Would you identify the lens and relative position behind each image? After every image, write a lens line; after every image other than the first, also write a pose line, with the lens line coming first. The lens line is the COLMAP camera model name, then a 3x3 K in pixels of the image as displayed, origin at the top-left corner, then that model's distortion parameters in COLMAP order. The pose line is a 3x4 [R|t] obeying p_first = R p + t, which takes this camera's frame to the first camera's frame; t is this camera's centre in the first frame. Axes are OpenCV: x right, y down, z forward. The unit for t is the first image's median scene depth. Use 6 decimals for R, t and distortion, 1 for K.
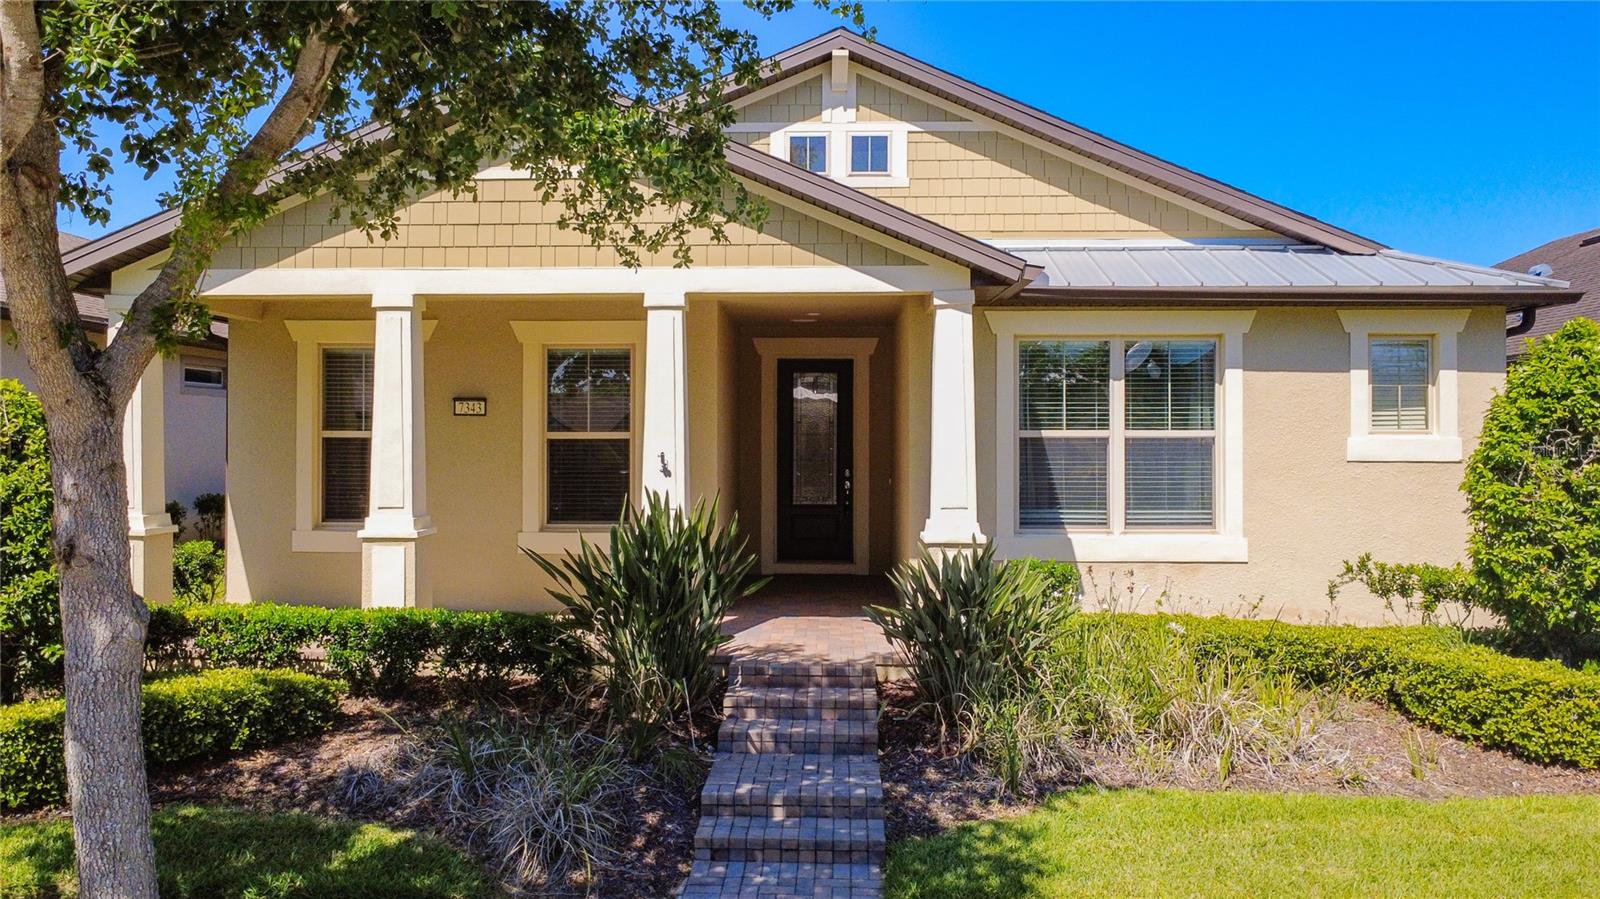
lens RADIAL K [[1191.6, 0, 802.7], [0, 1191.6, 428.4], [0, 0, 1]] dist [0.001061, -0.000182]
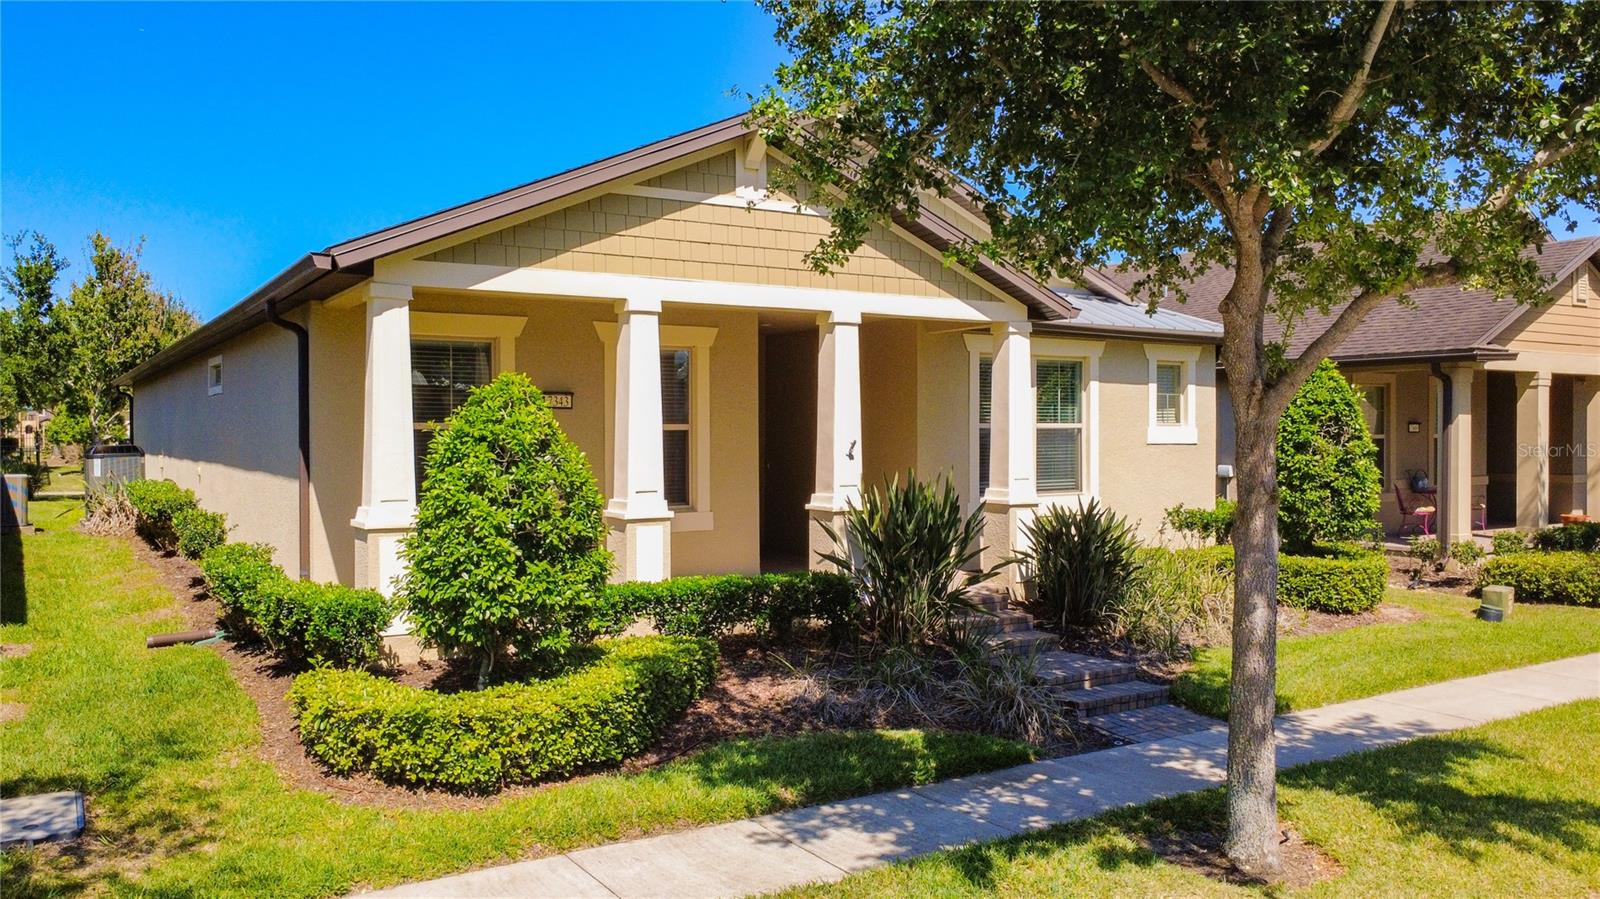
lens RADIAL K [[1211.5, 0, 800.0], [0, 1211.5, 449.5], [0, 0, 1]] dist [-0.002039, -0.000130]
pose [[0.824676, -0.010660, 0.565505, -0.864201], [-0.001455, 0.999779, 0.020969, 0.003131], [-0.565603, -0.018116, 0.824478, -0.015583]]
